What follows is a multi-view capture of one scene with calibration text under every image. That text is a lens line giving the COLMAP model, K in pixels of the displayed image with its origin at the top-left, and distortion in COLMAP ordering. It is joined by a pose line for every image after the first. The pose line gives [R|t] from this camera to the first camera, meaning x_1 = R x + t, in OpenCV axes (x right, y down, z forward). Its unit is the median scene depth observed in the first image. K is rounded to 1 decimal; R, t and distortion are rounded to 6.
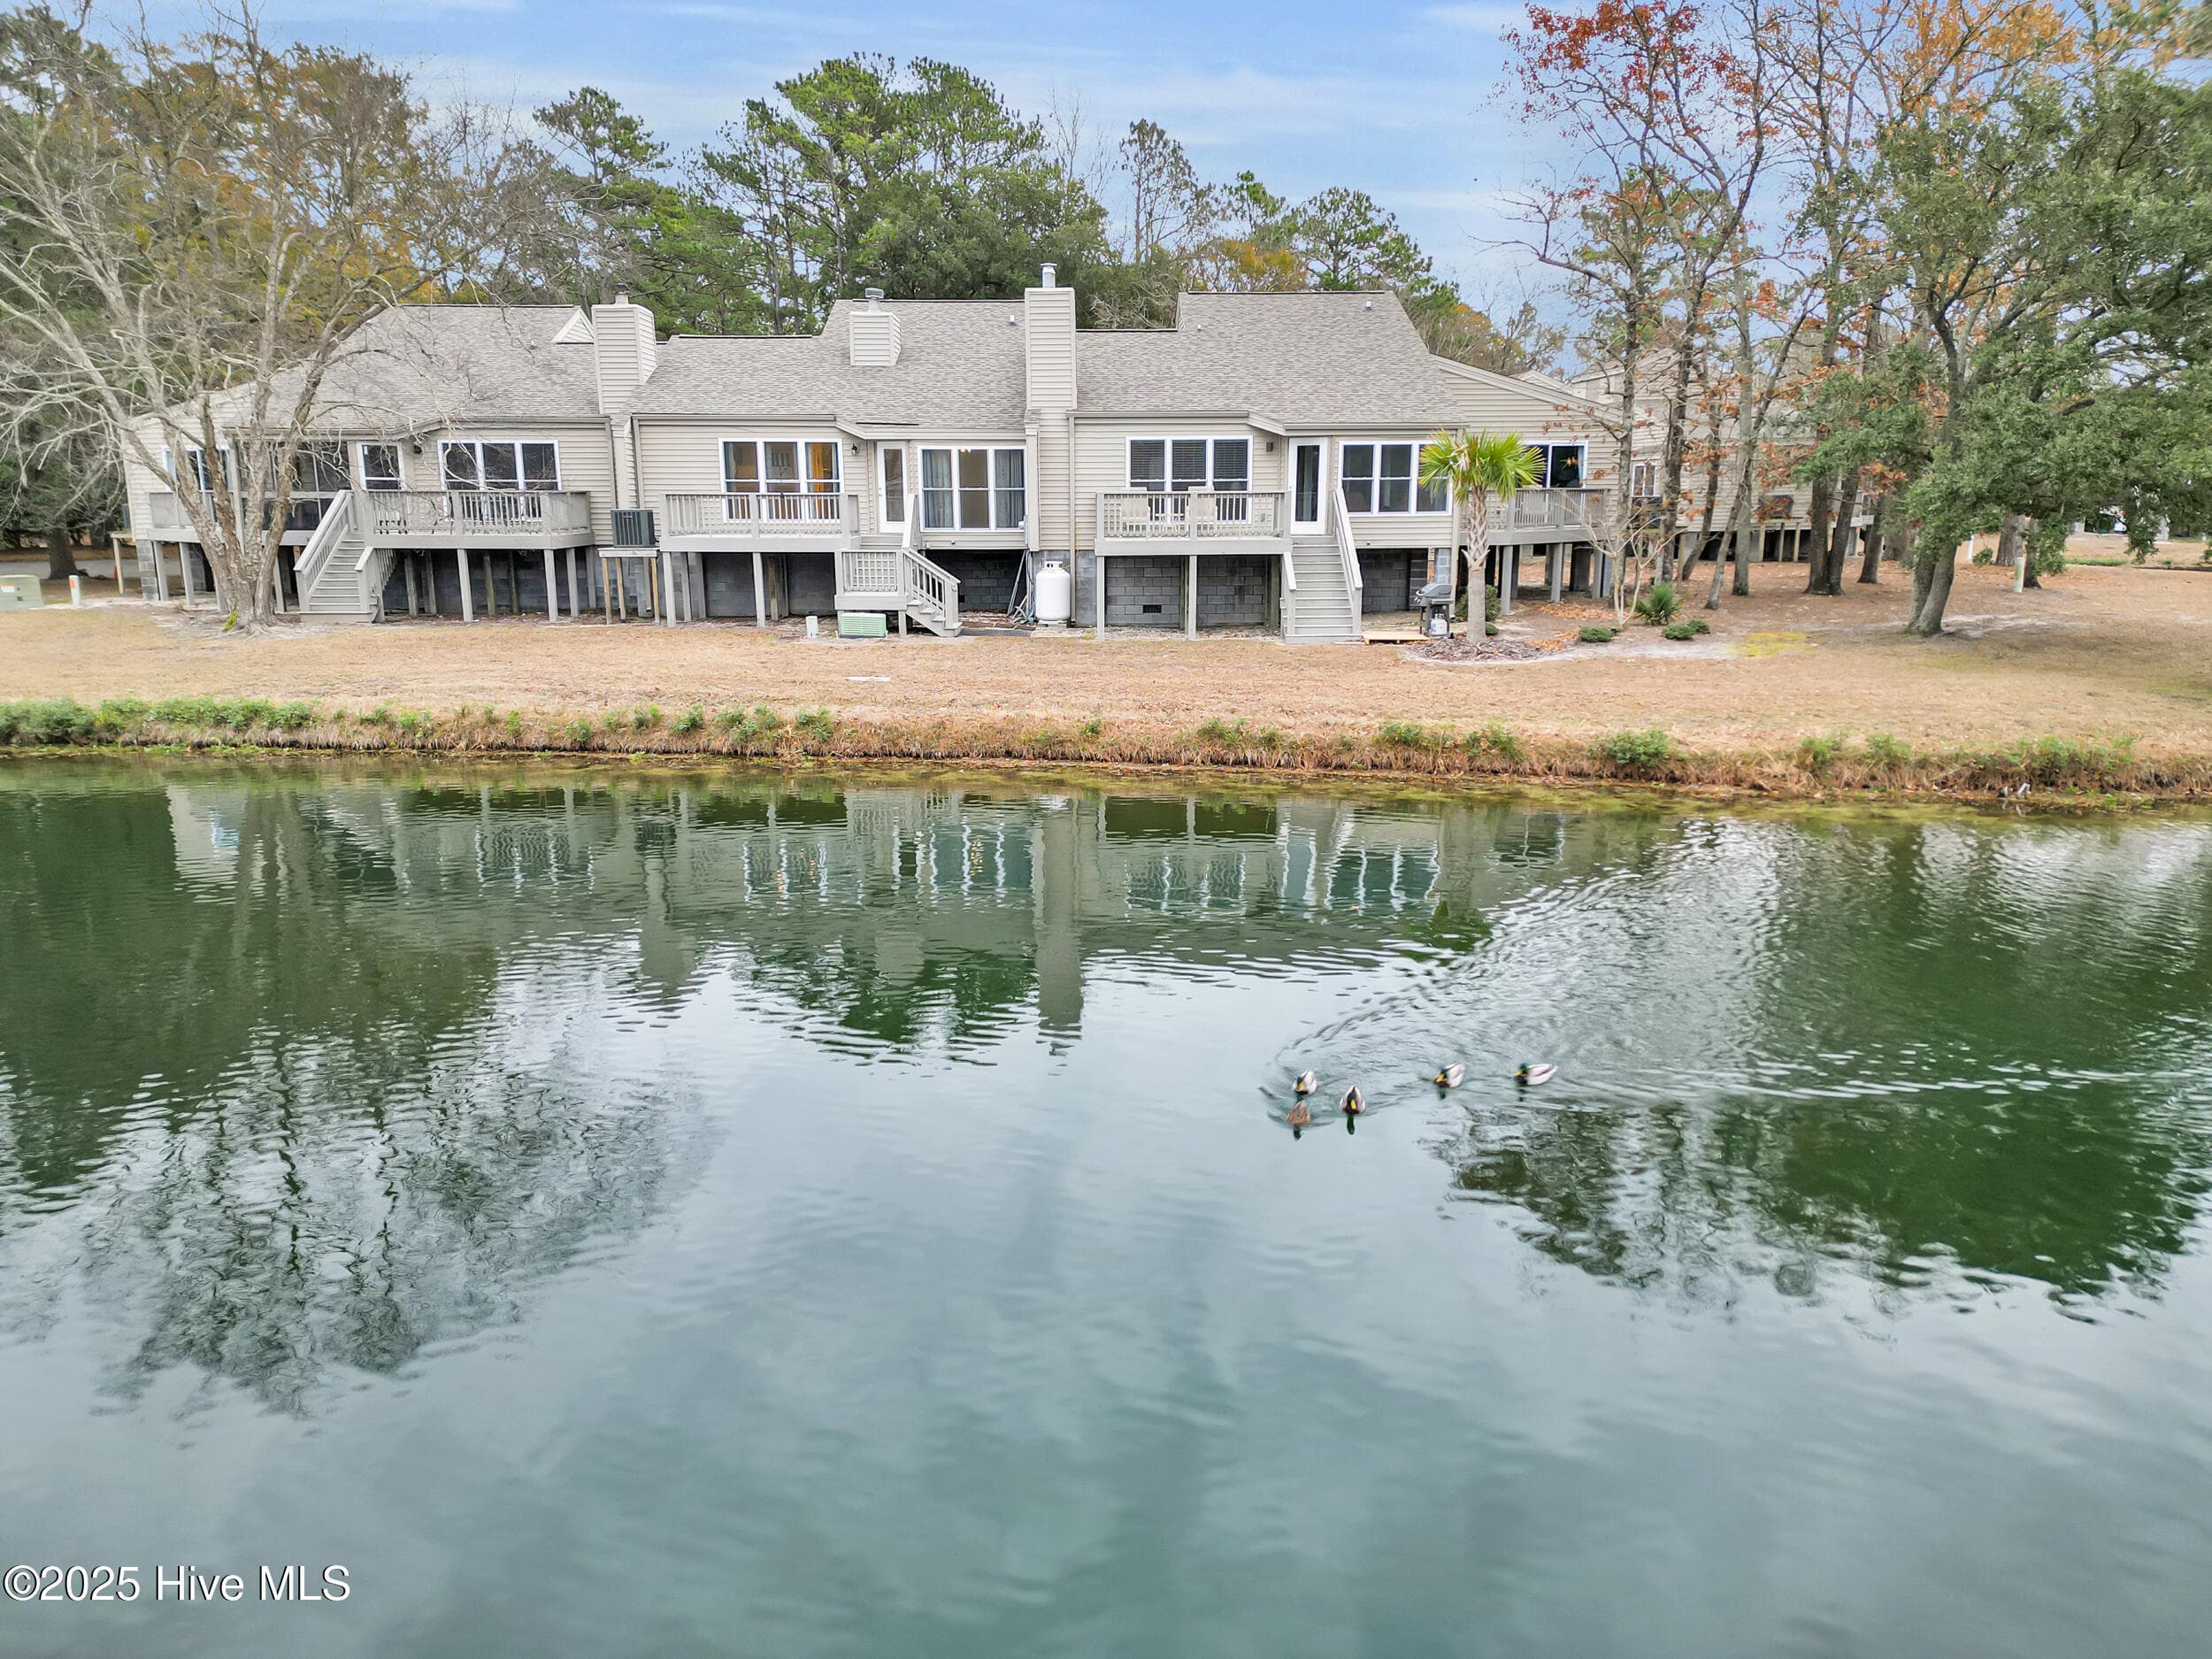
lens RADIAL K [[1525.9, 0, 1112.8], [0, 1525.9, 825.3], [0, 0, 1]] dist [0.047168, -0.043970]
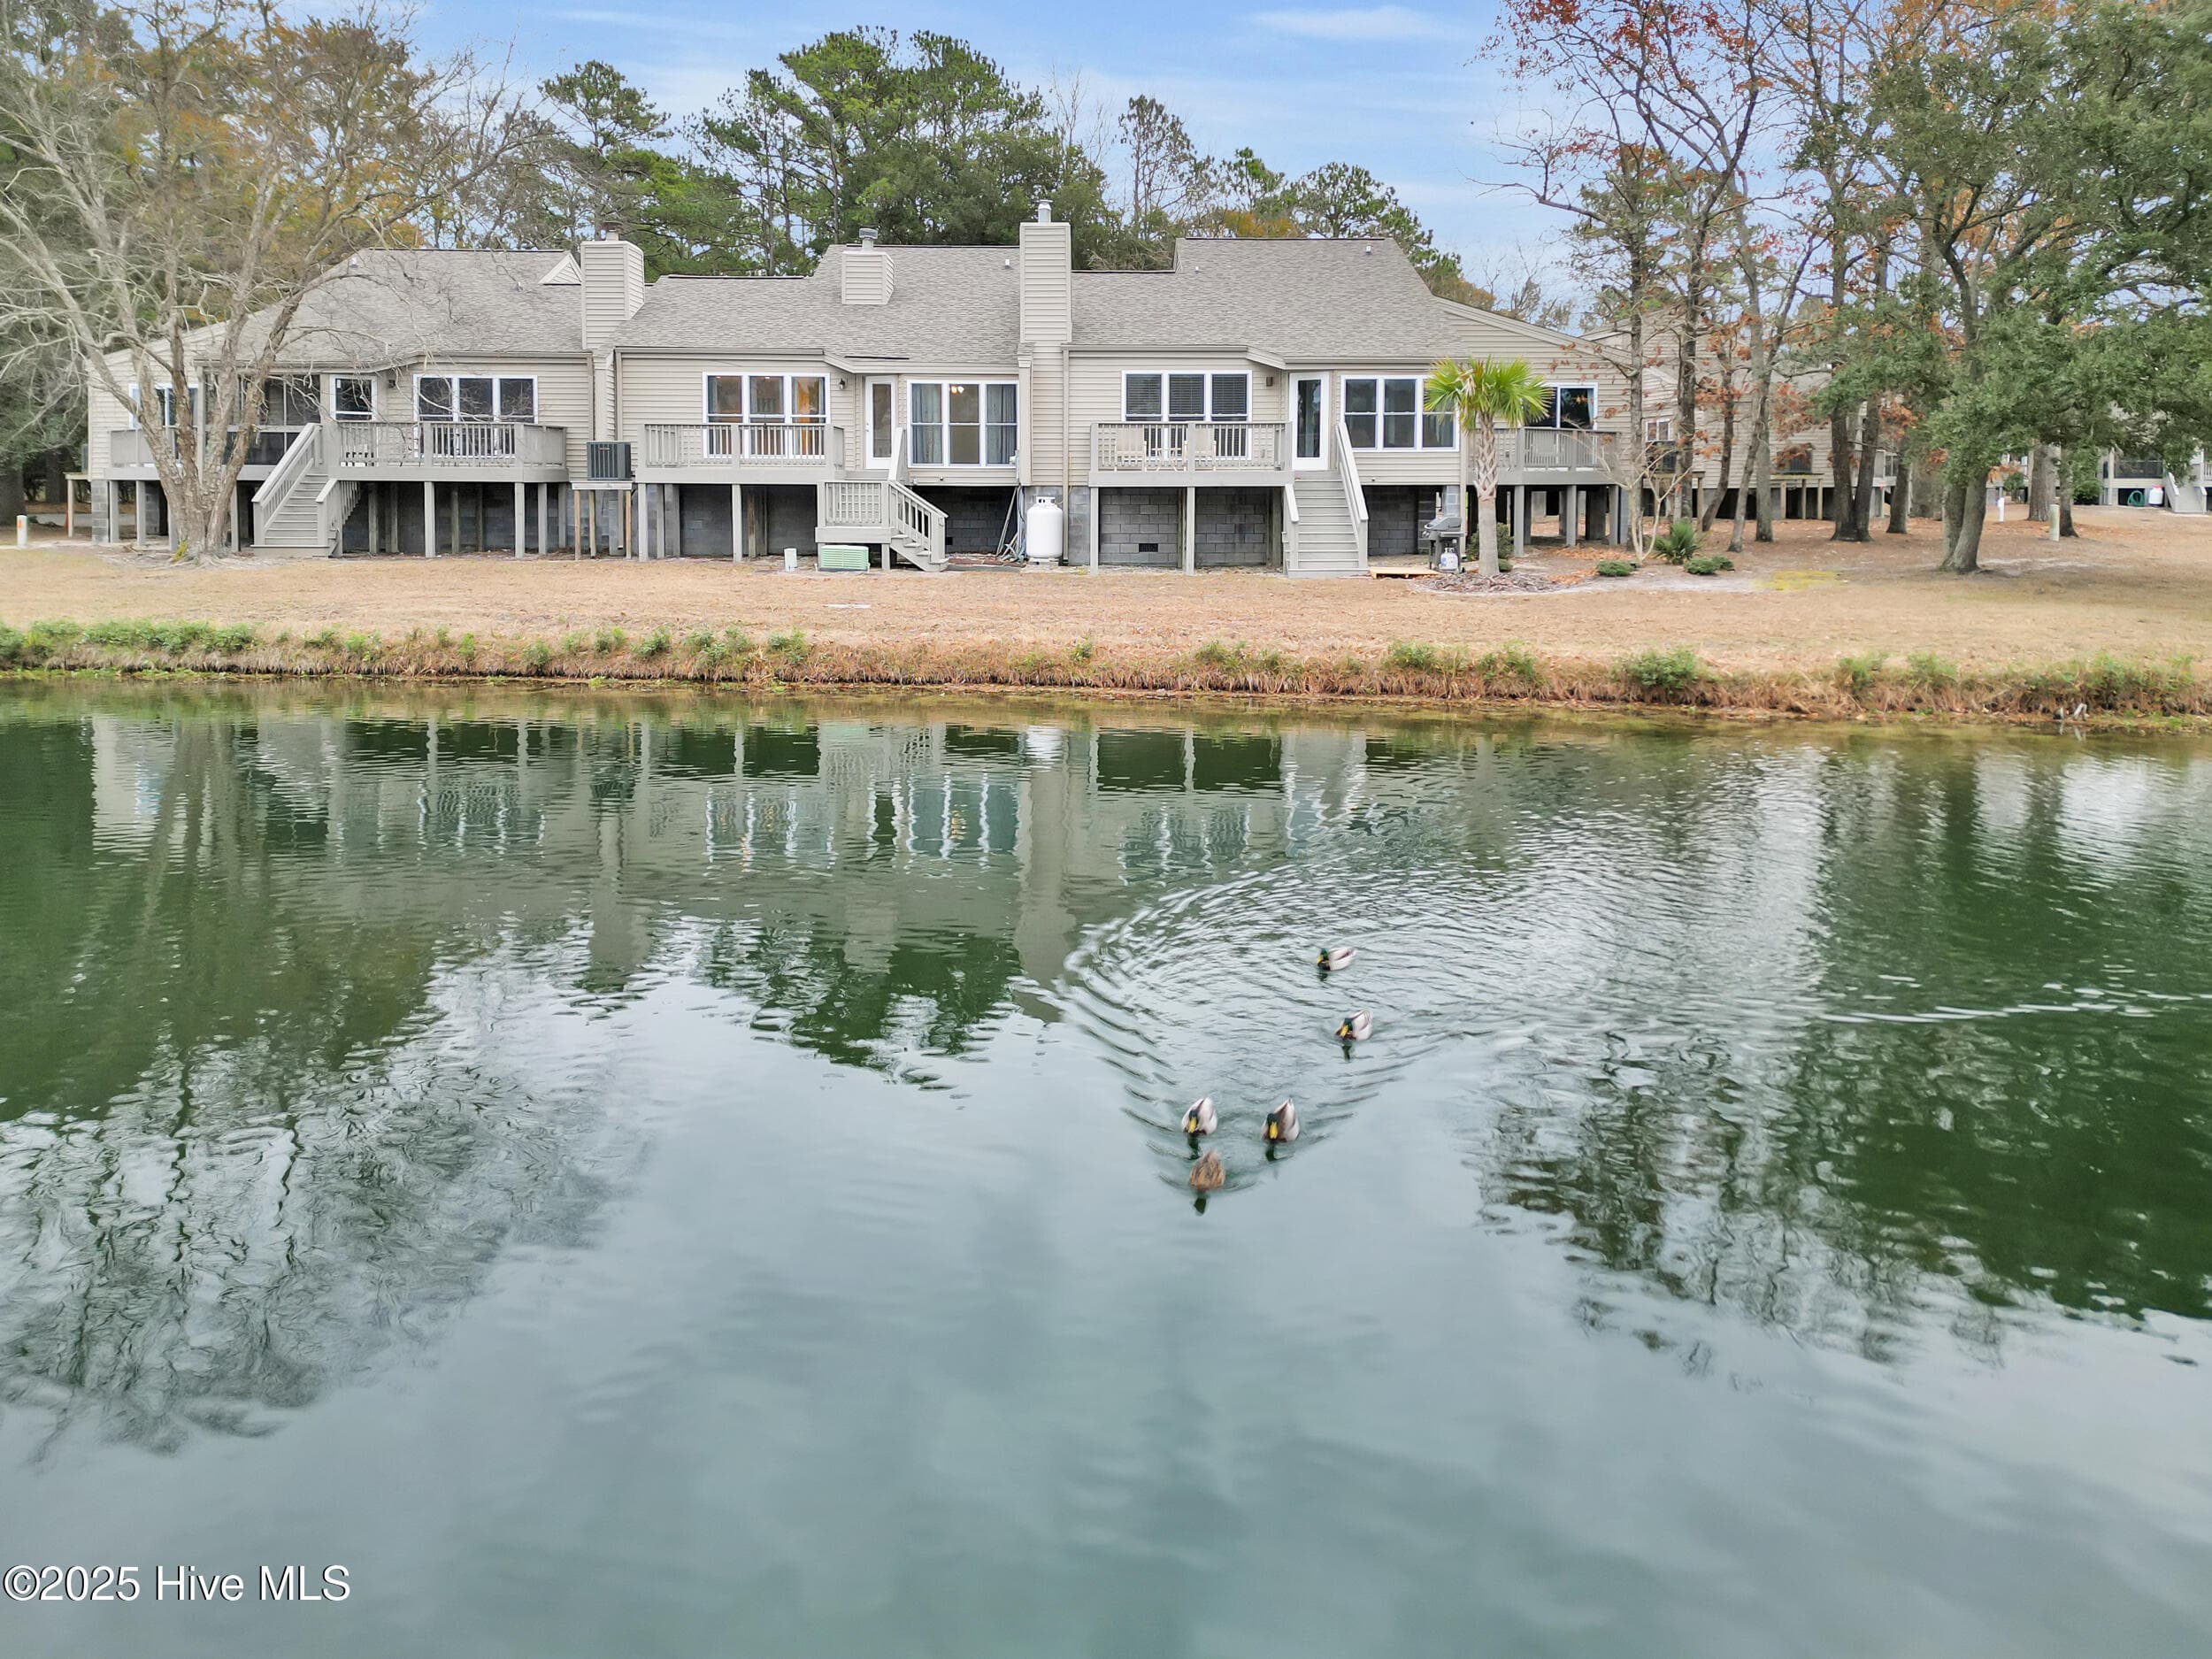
lens RADIAL K [[1613.6, 0, 1110.9], [0, 1613.6, 542.3], [0, 0, 1]] dist [0.044542, -0.040599]
pose [[0.999978, 0.006605, 0.000195, 0.002159], [-0.006474, 0.985279, -0.170834, 0.028526], [-0.001320, 0.170829, 0.985300, 0.007202]]
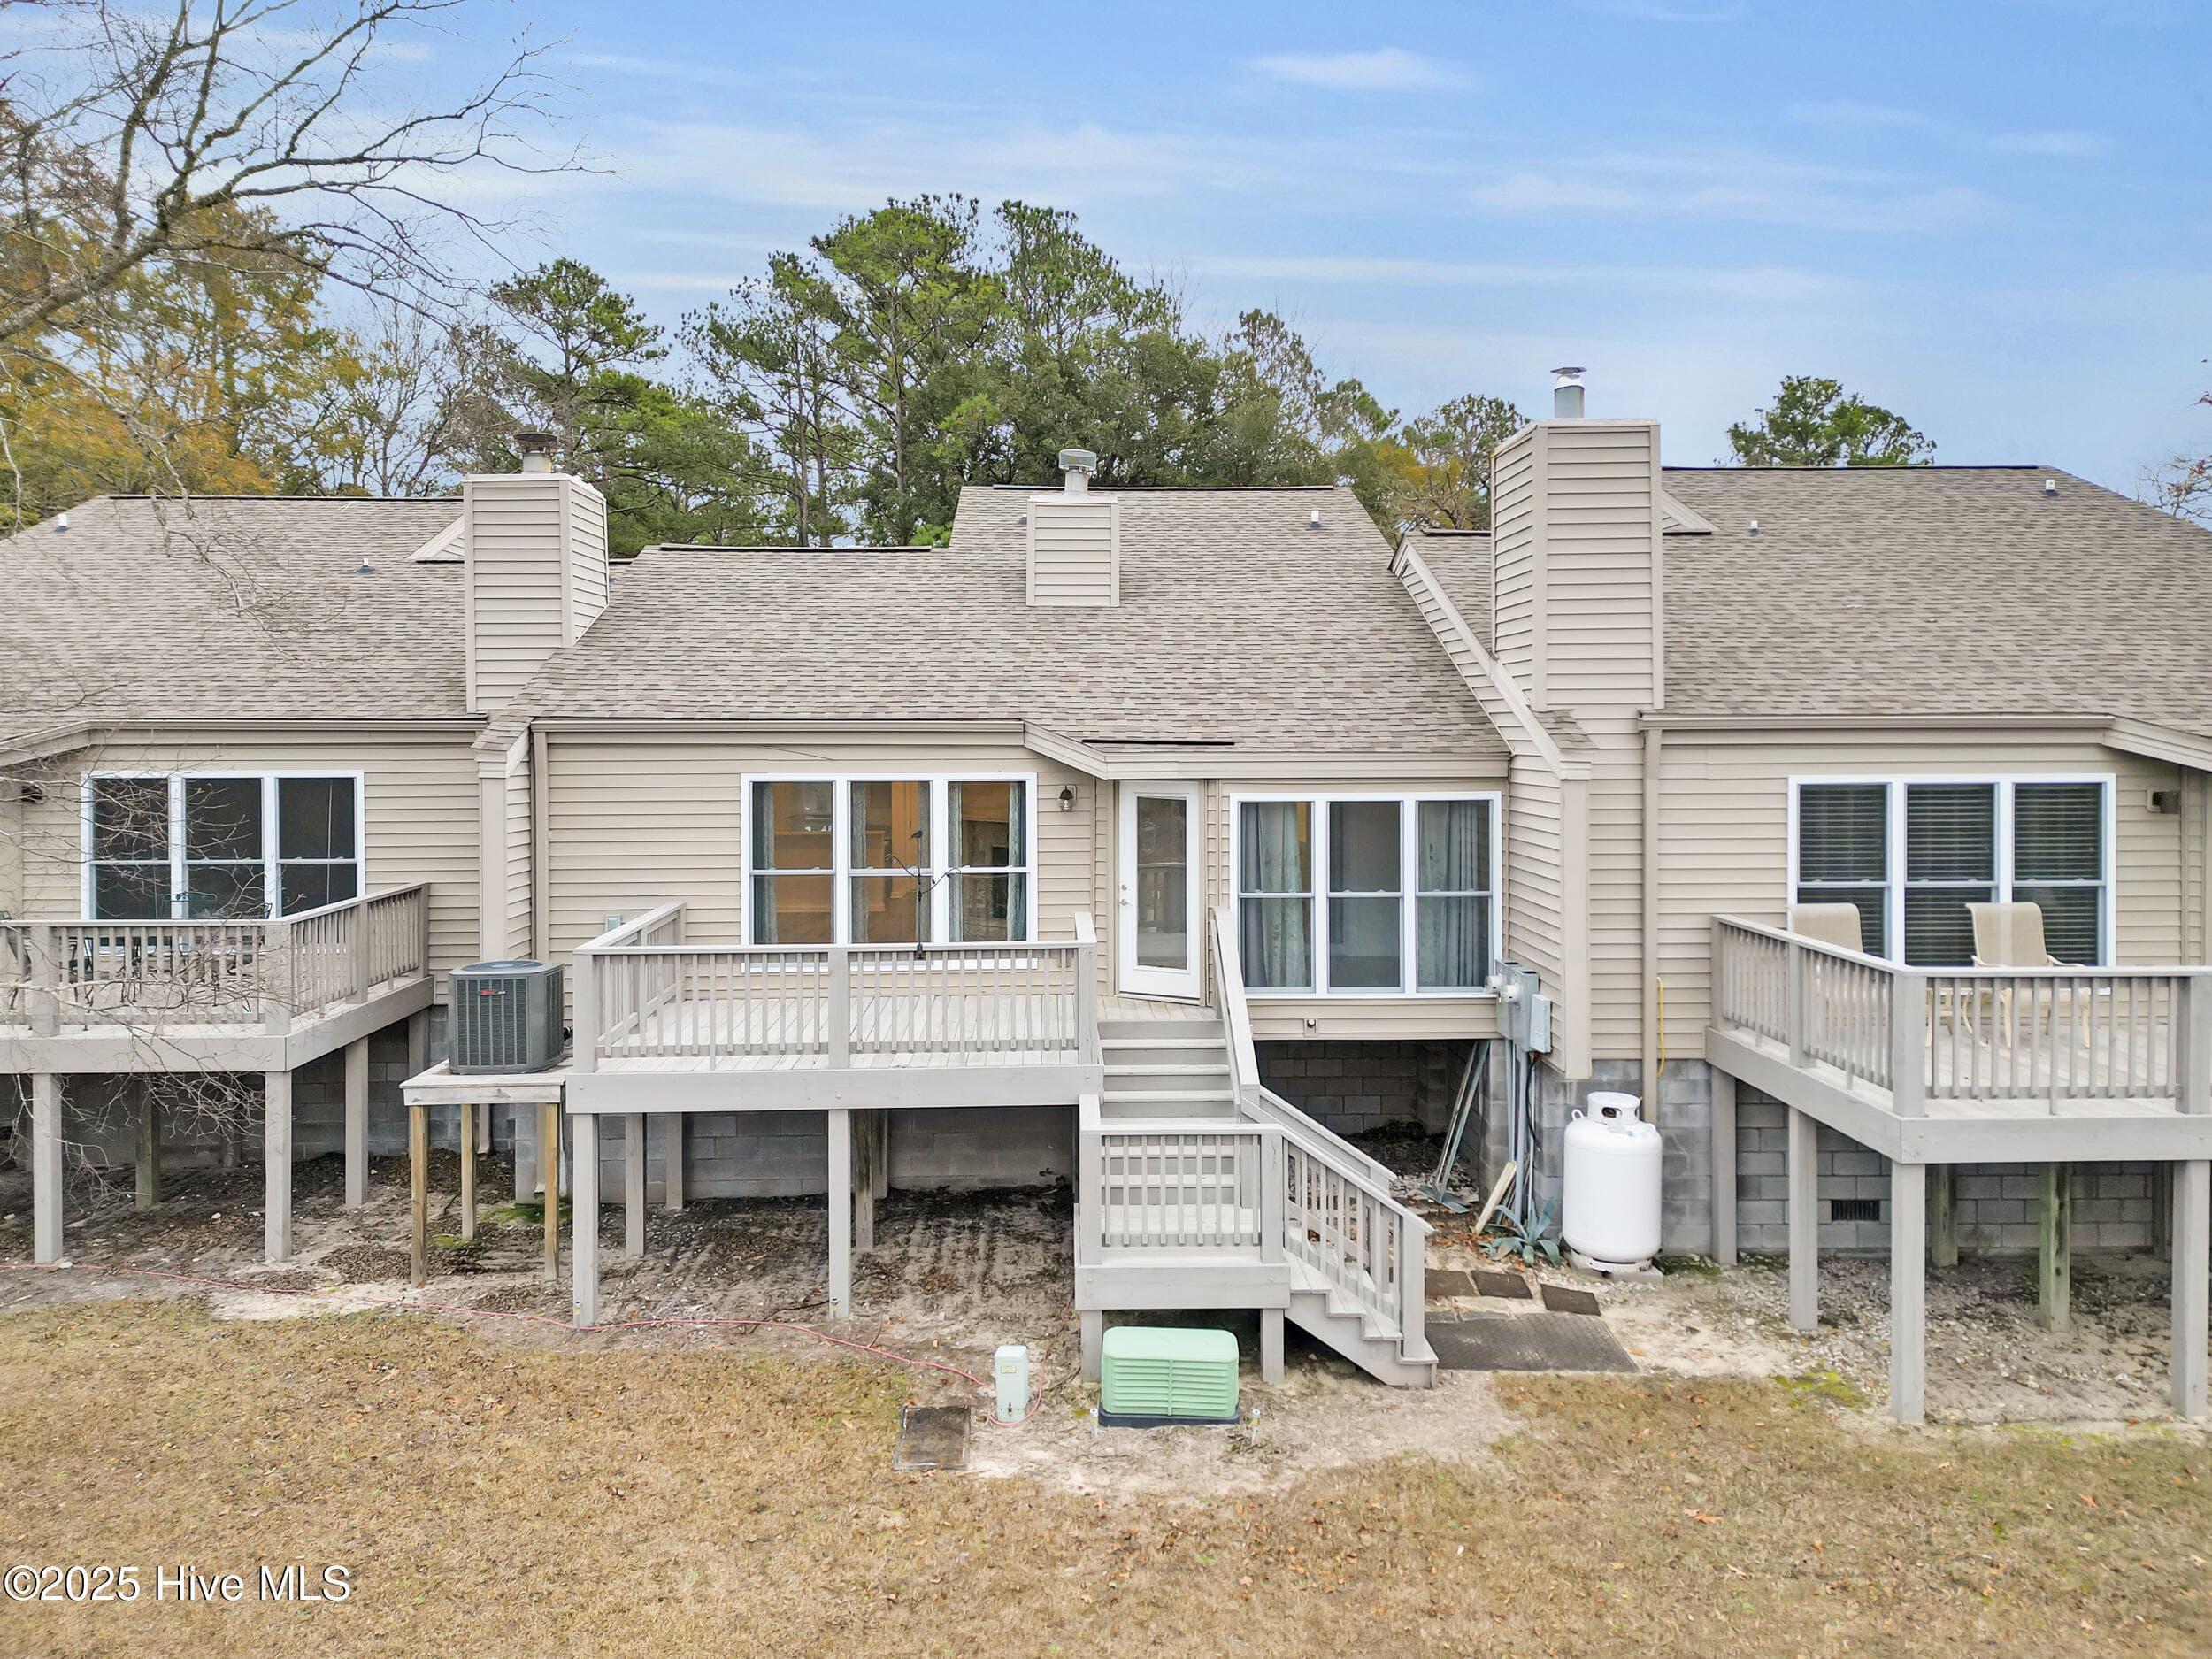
lens RADIAL K [[1562.2, 0, 1112.6], [0, 1562.2, 747.4], [0, 0, 1]] dist [0.039072, -0.043223]
pose [[0.999910, -0.001220, 0.013378, -0.168440], [0.003816, 0.980638, -0.195792, -0.182985], [-0.012881, 0.195826, 0.980554, 0.605470]]
